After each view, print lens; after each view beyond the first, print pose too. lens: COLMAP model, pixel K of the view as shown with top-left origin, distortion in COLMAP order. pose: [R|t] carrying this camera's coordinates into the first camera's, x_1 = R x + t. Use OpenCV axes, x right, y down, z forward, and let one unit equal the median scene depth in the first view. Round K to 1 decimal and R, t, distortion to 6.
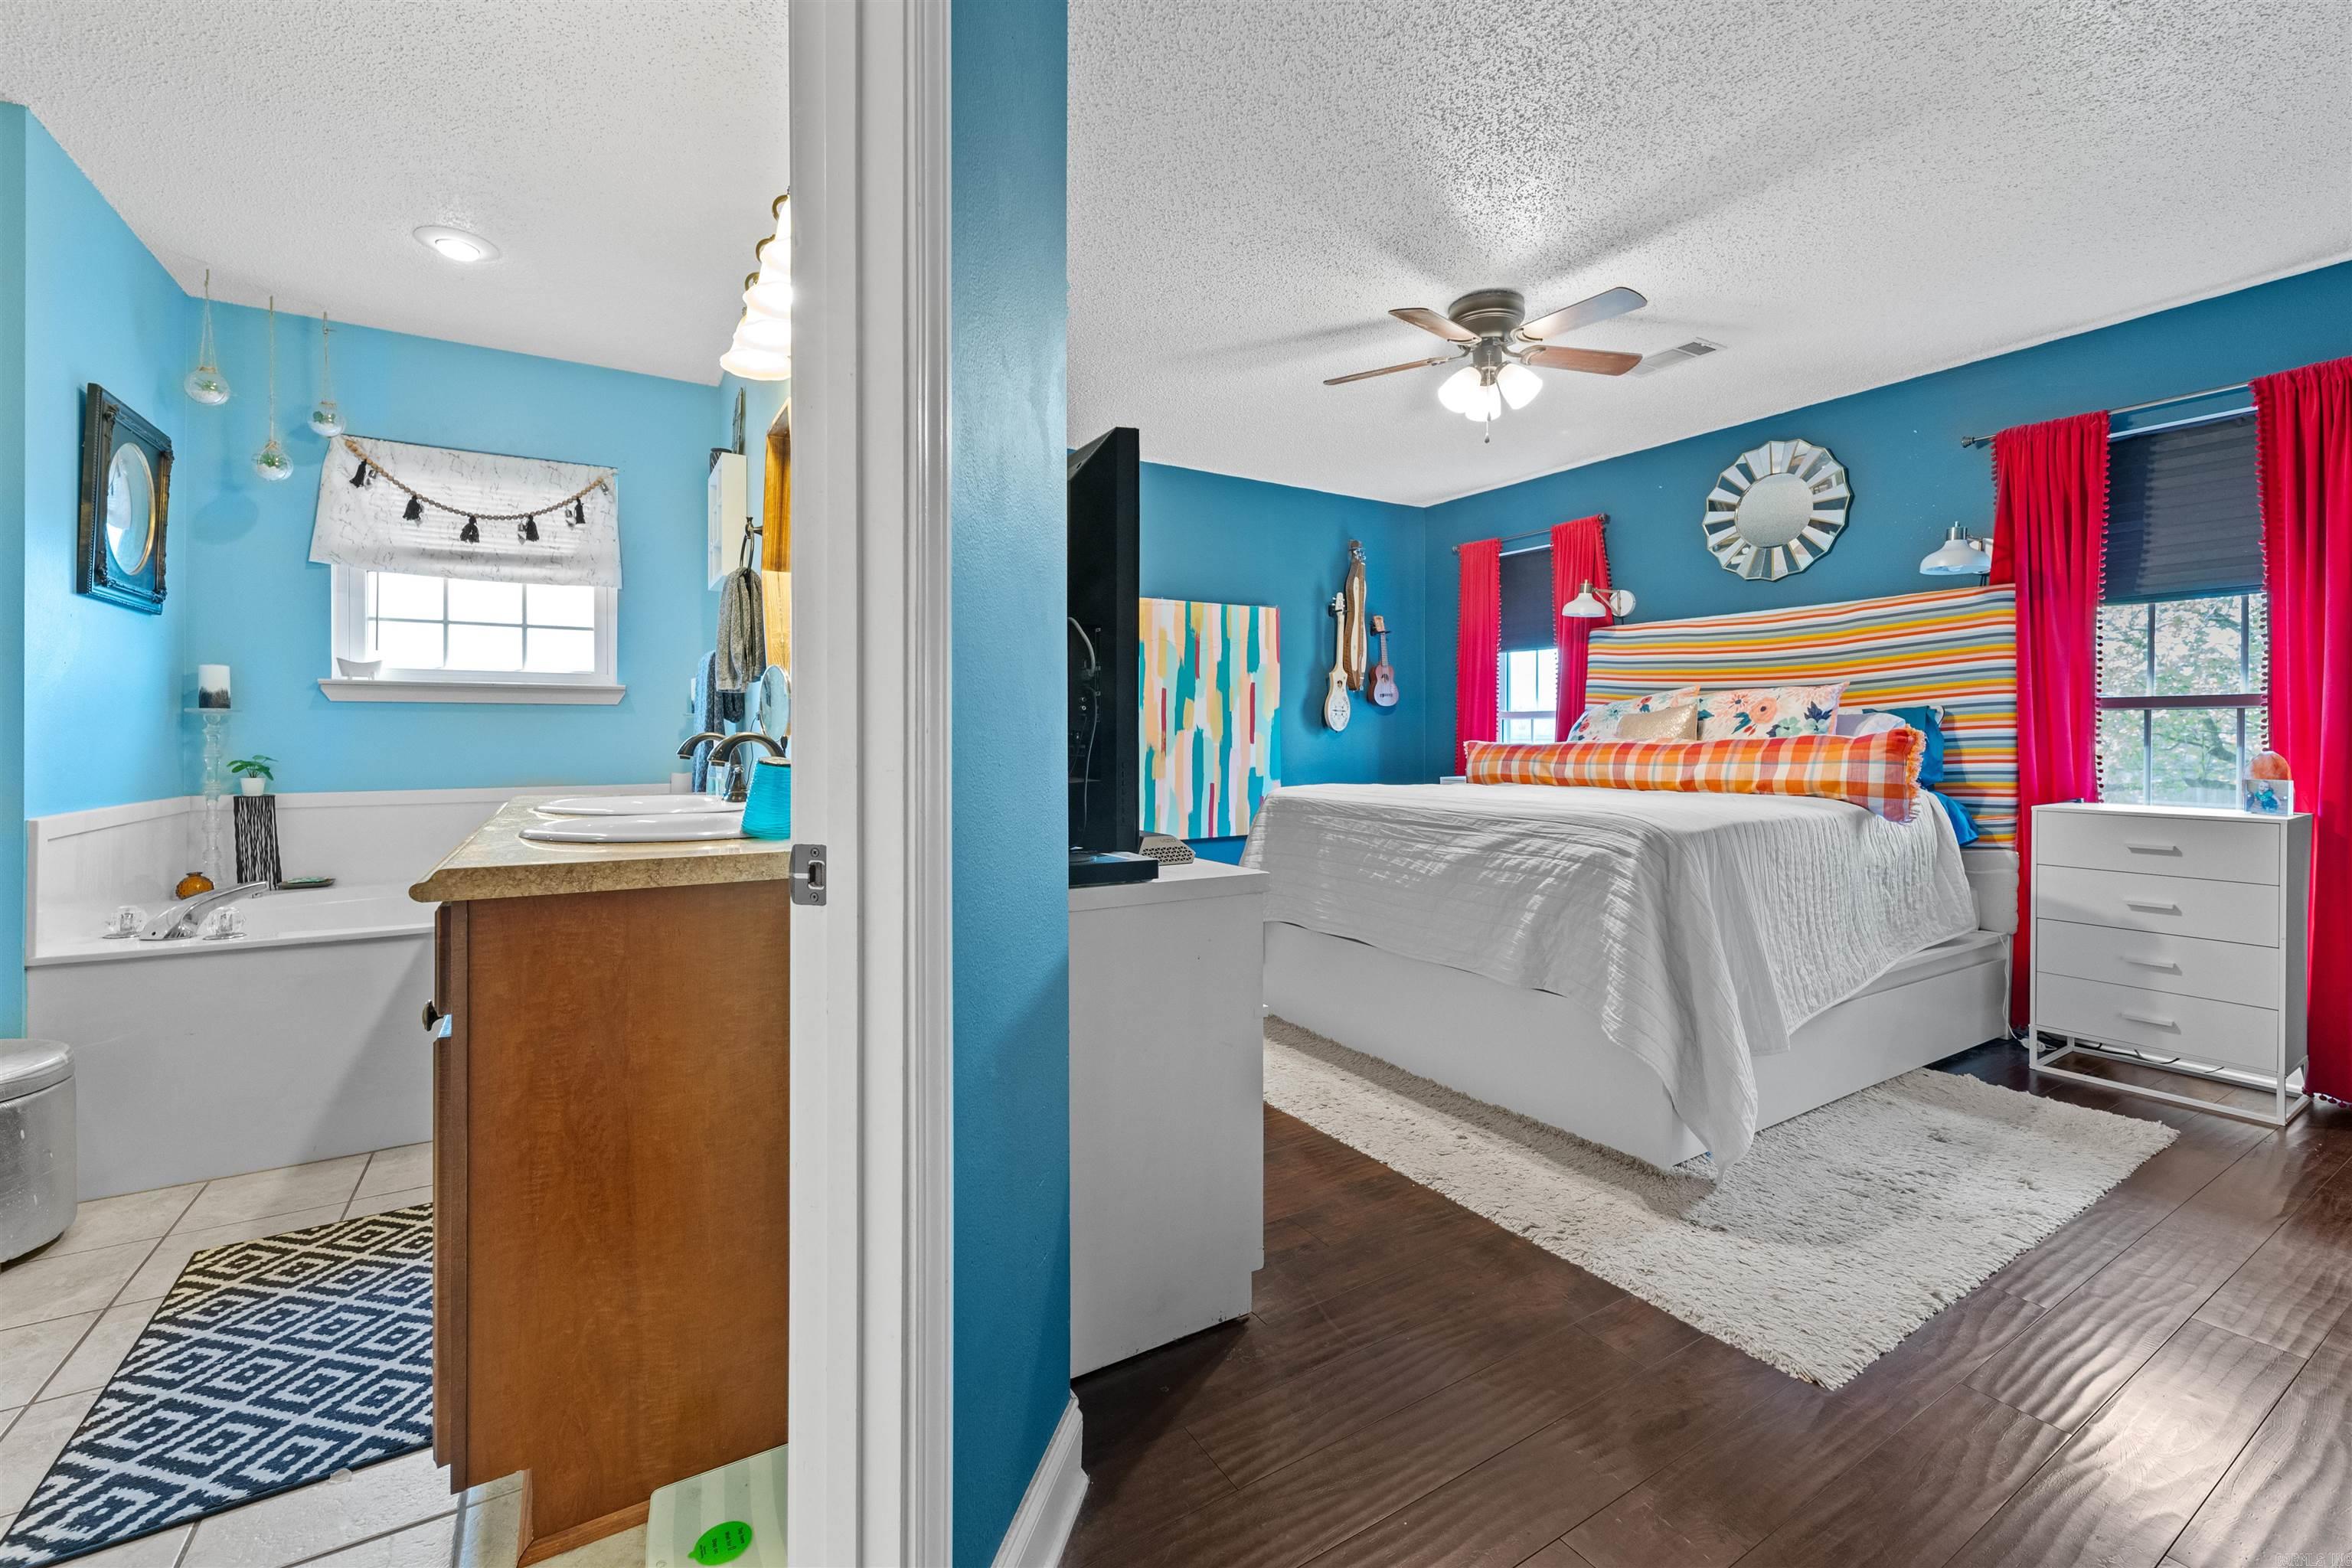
lens RADIAL K [[967.6, 0, 1173.5], [0, 967.6, 748.5], [0, 0, 1]] dist [0.017359, -0.008023]
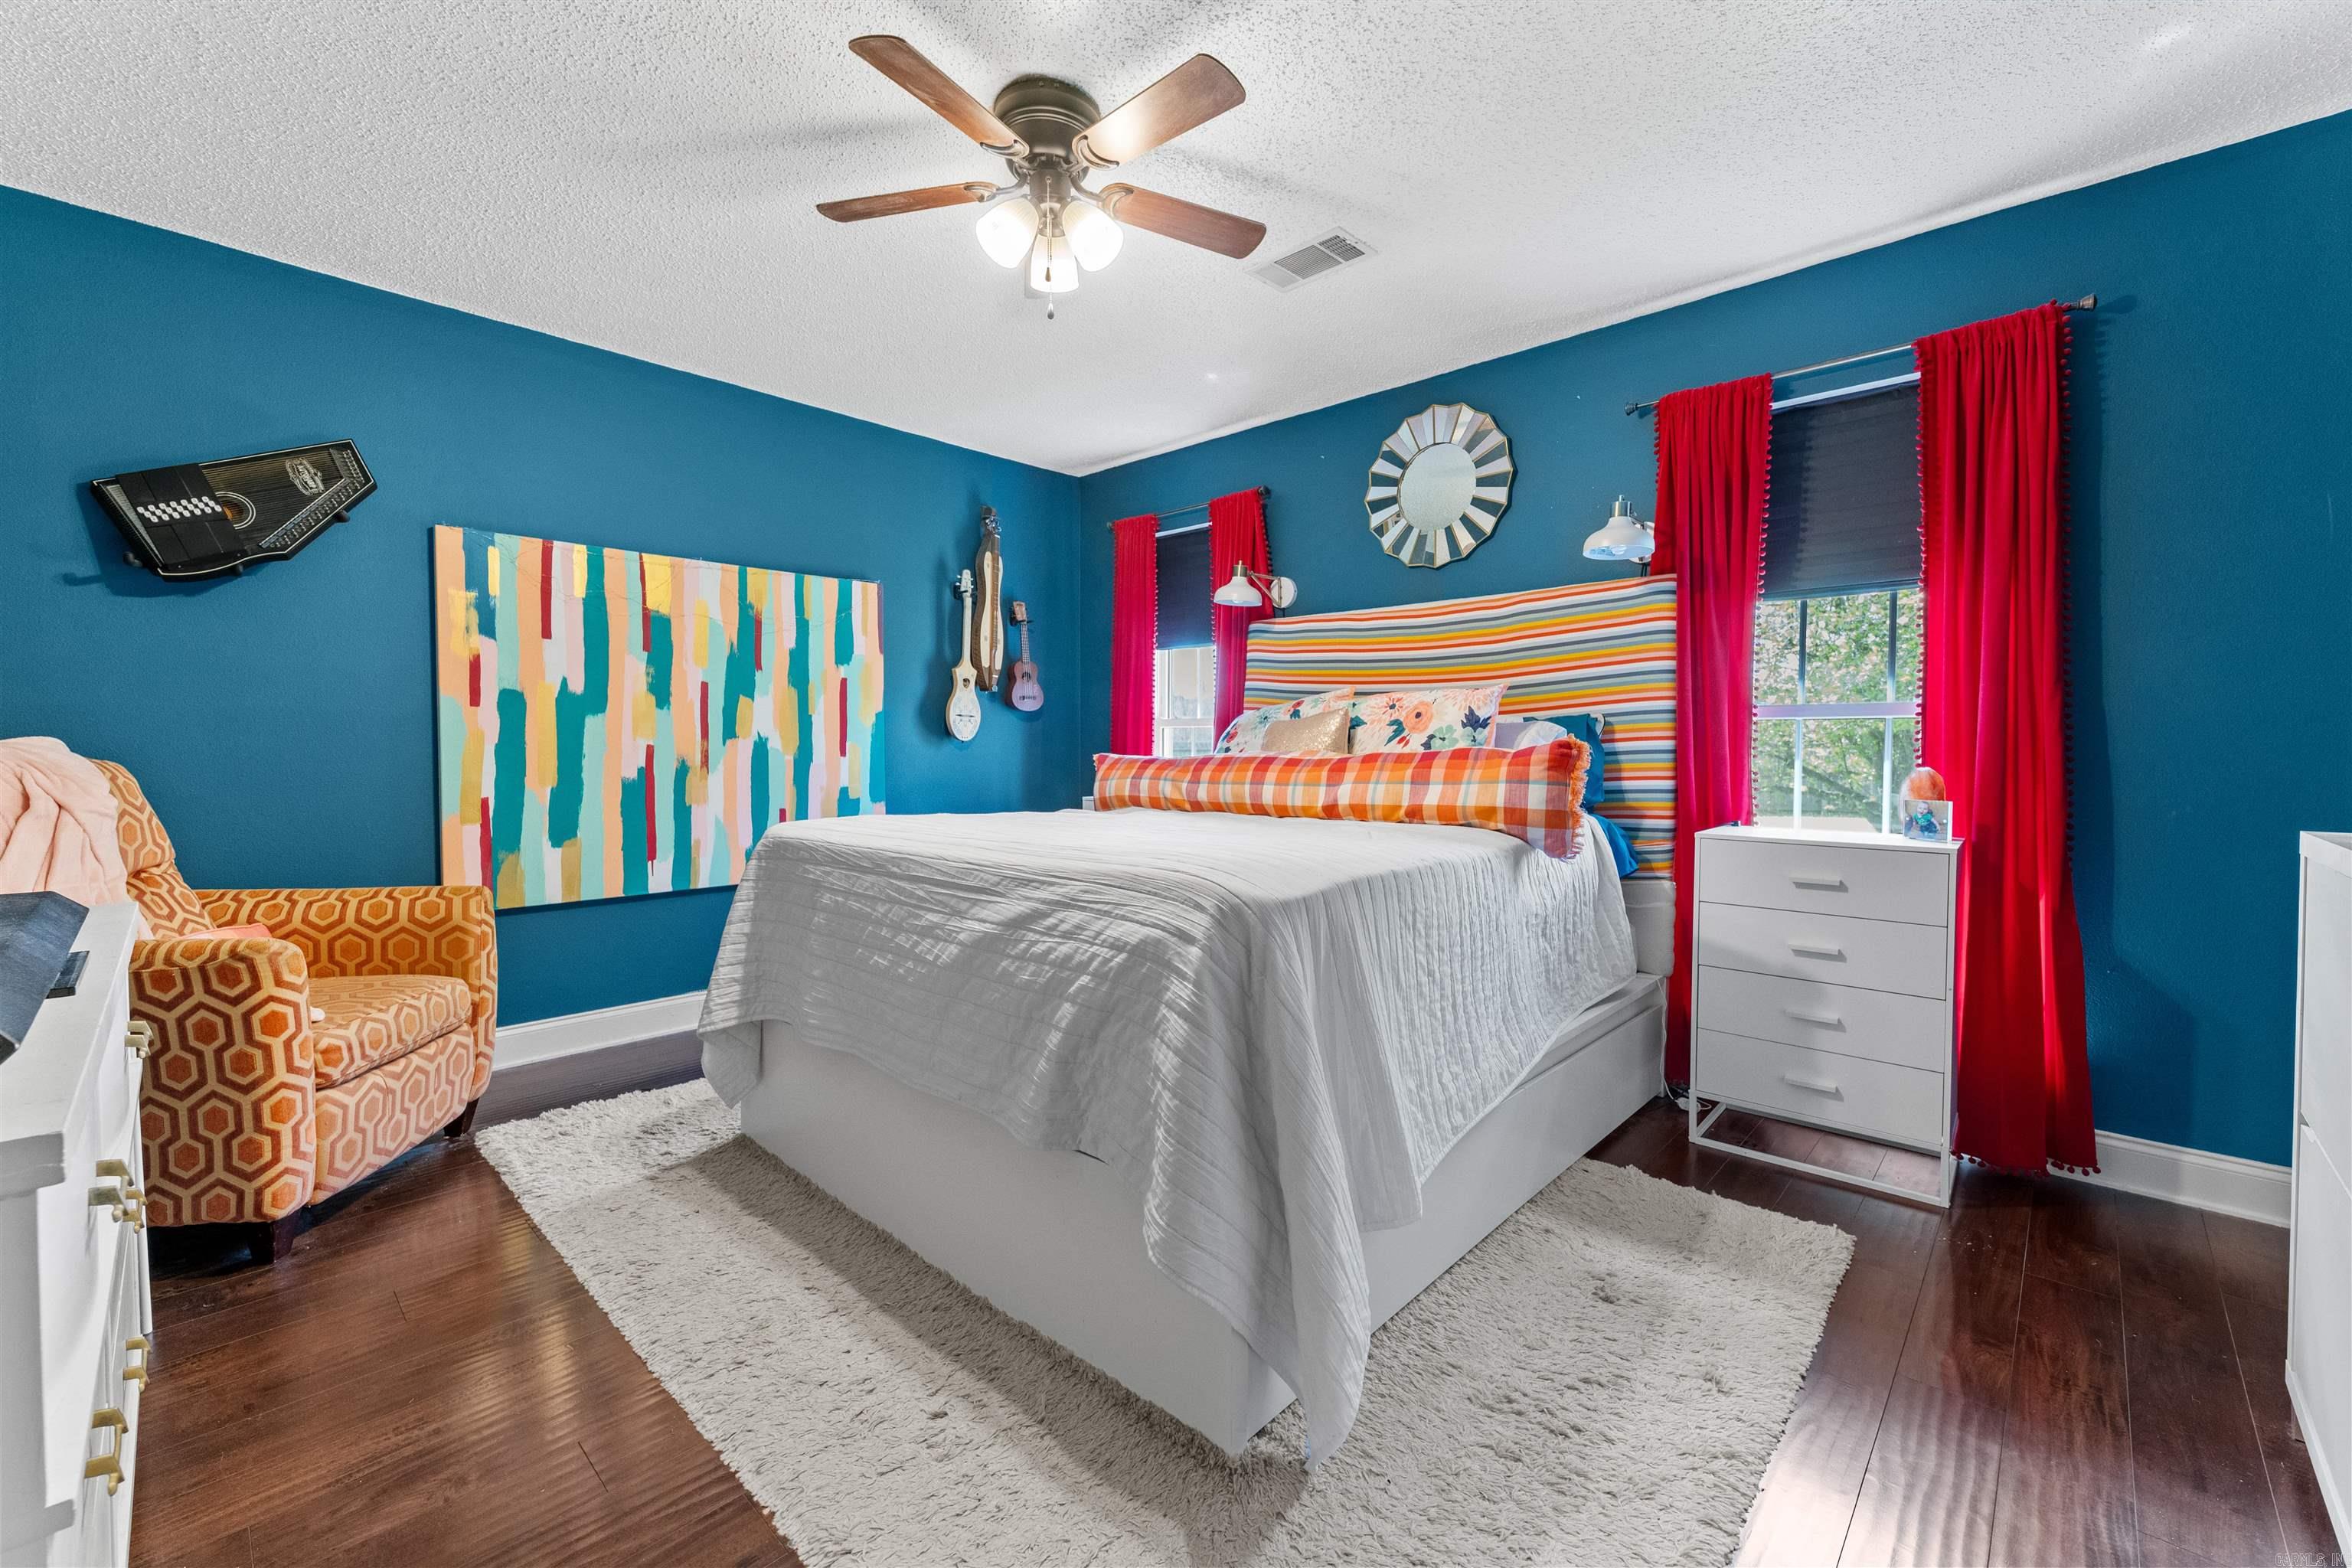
lens RADIAL K [[947.0, 0, 1176.0], [0, 947.0, 784.0], [0, 0, 1]] dist [0.001455, 0.000025]
pose [[0.965861, -0.007305, 0.258958, 0.220201], [0.000526, 0.999656, 0.026239, -0.004268], [-0.259060, -0.025207, 0.965532, 0.306910]]
